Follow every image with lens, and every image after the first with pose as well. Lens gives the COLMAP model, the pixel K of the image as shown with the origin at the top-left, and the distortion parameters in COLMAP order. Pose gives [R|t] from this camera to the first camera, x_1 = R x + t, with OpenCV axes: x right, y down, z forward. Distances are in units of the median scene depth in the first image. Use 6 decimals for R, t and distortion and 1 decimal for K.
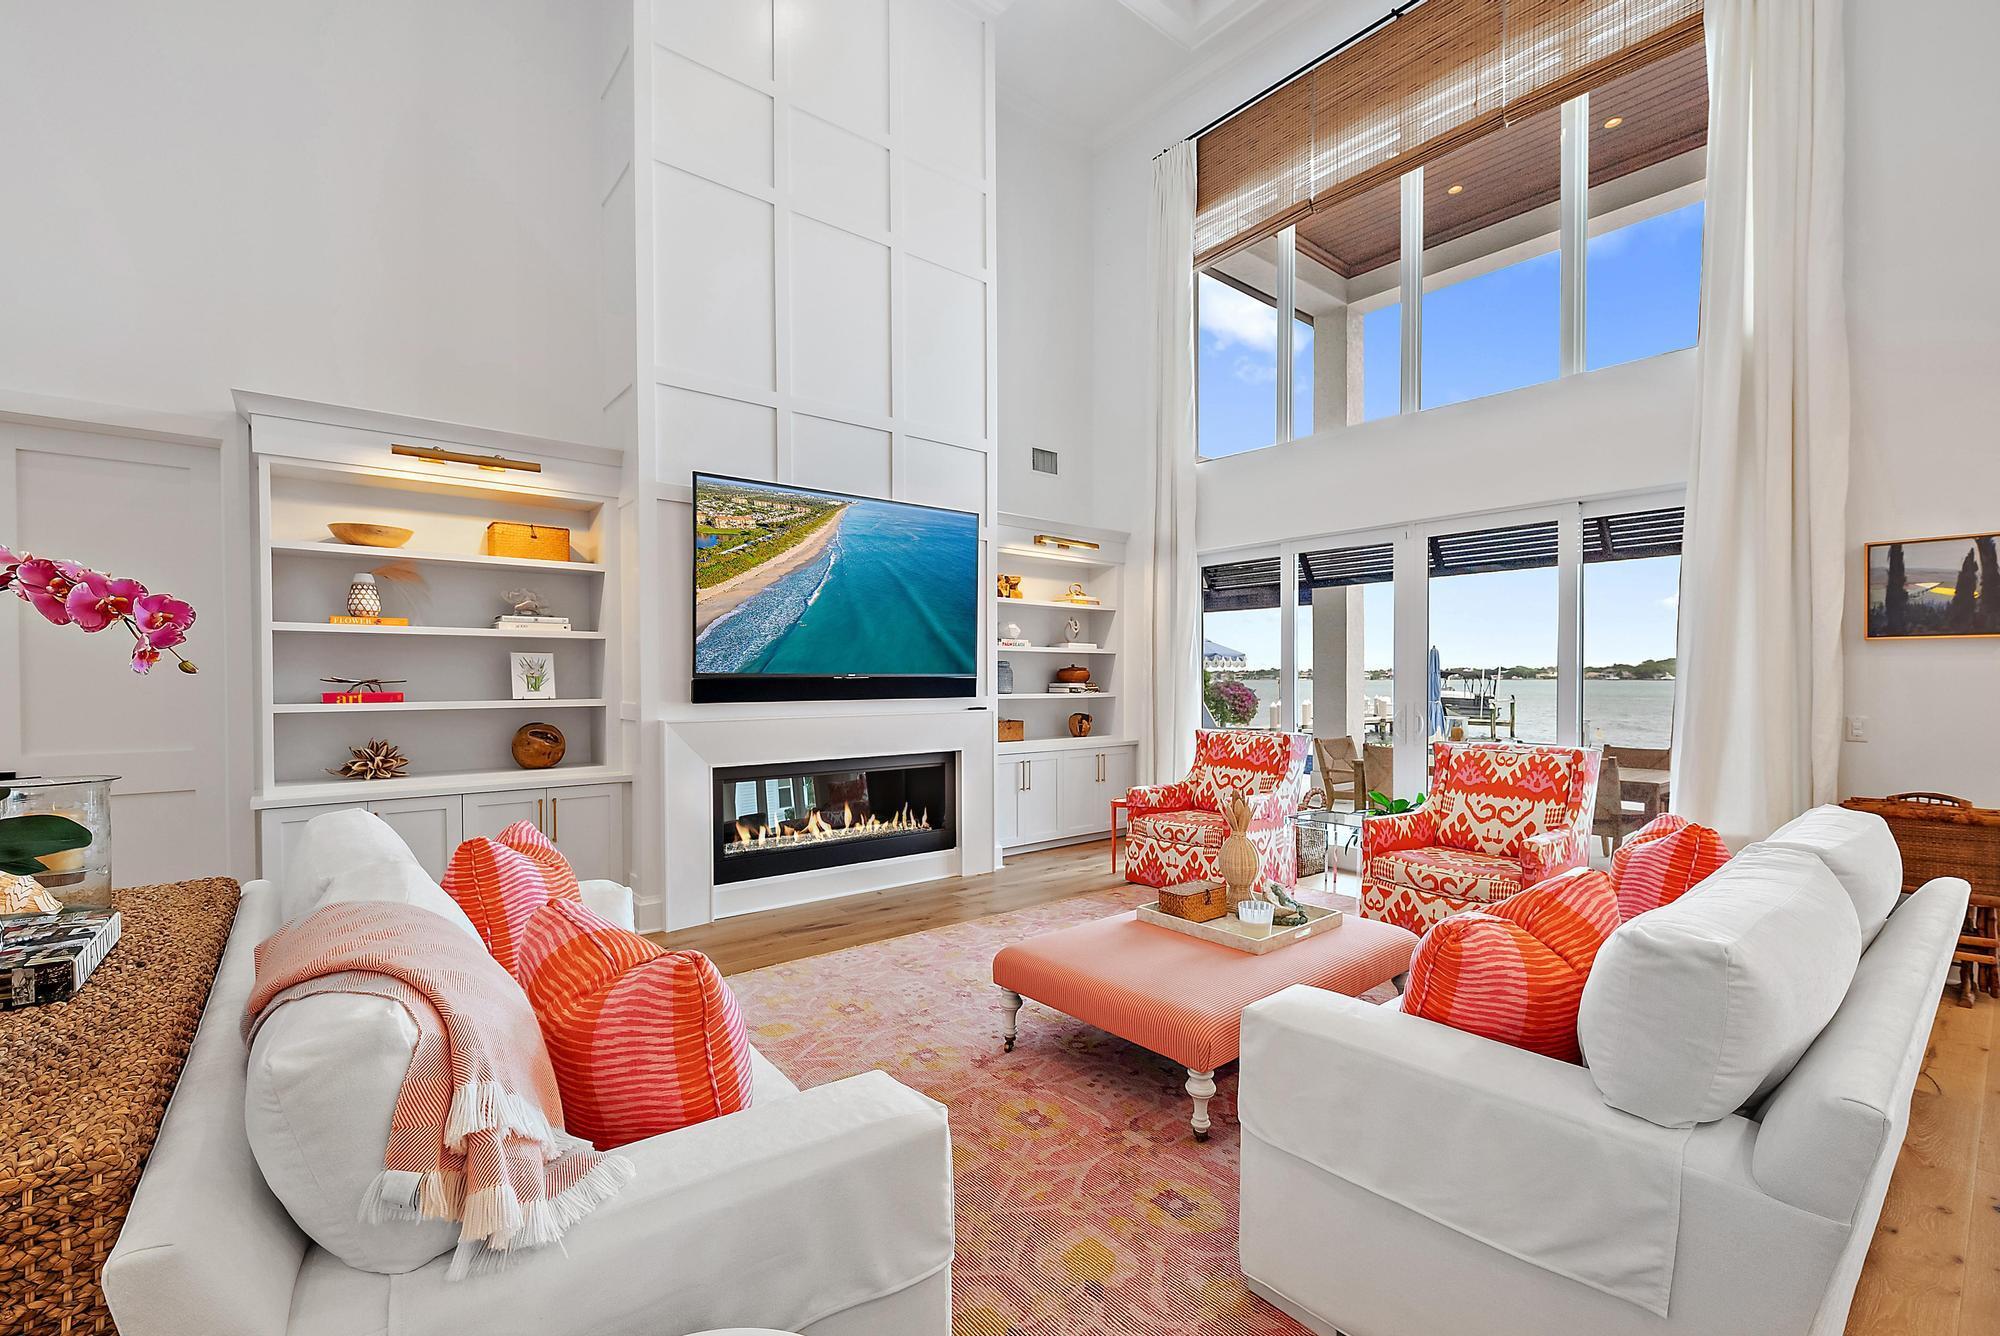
lens RADIAL K [[847.7, 0, 996.7], [0, 847.7, 704.0], [0, 0, 1]] dist [0.001652, 0.000133]
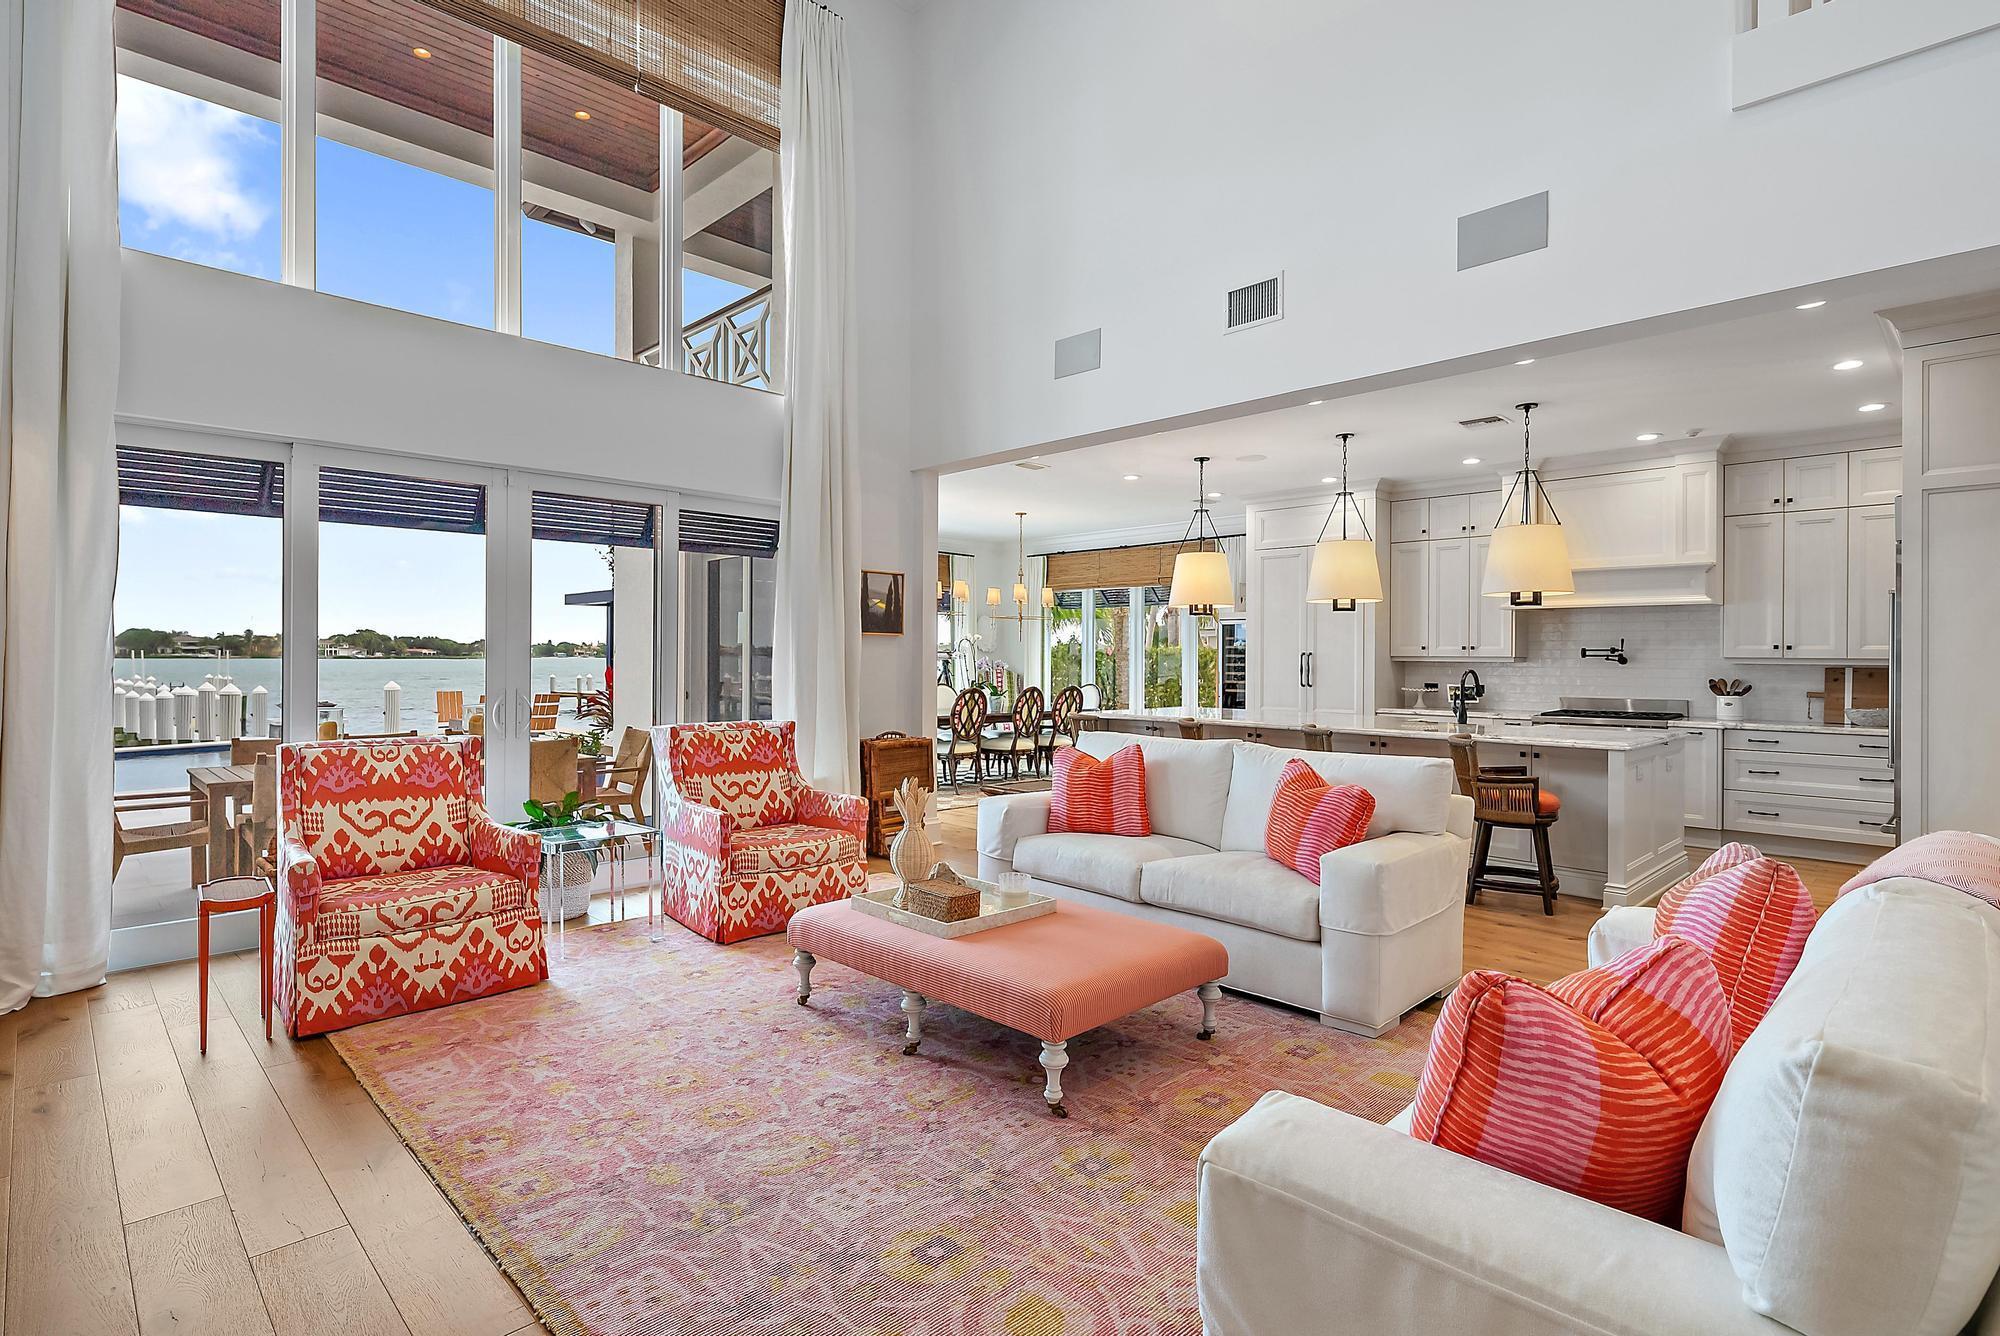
lens RADIAL K [[996.9, 0, 1000.0], [0, 996.9, 668.0], [0, 0, 1]] dist [-0.000687, 0.000056]
pose [[-0.090249, -0.013859, 0.995823, -0.447897], [0.019587, 0.999685, 0.015688, -0.022461], [-0.995727, 0.020921, -0.089949, 0.538582]]
